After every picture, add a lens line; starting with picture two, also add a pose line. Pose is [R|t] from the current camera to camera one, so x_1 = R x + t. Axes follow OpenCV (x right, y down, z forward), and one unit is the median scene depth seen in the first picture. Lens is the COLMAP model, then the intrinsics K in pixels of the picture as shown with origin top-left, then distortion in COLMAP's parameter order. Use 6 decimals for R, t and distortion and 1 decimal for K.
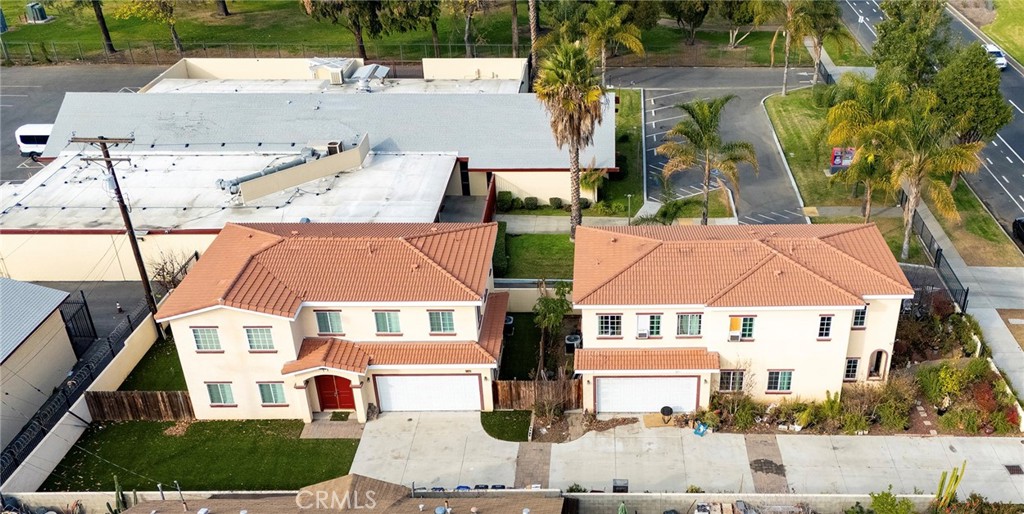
lens RADIAL K [[990.3, 0, 601.1], [0, 990.3, 353.0], [0, 0, 1]] dist [0.103803, -0.189113]
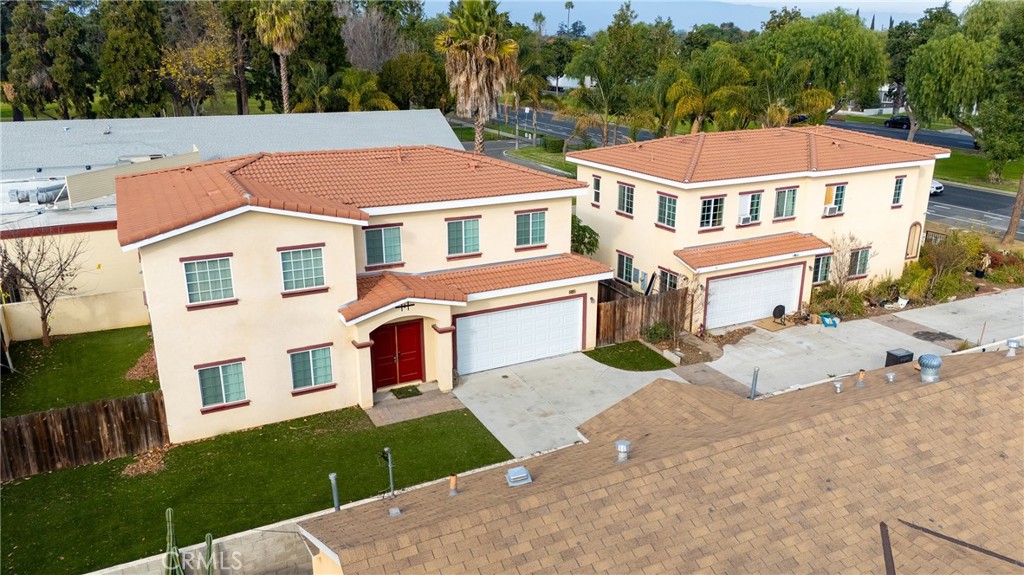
lens RADIAL K [[749.1, 0, 512.0], [0, 749.1, 287.5], [0, 0, 1]] dist [0.069069, -0.055155]
pose [[0.891696, -0.130811, 0.433320, -0.407600], [0.232617, 0.953671, -0.190789, 0.108725], [-0.388287, 0.270924, 0.880814, 0.523699]]
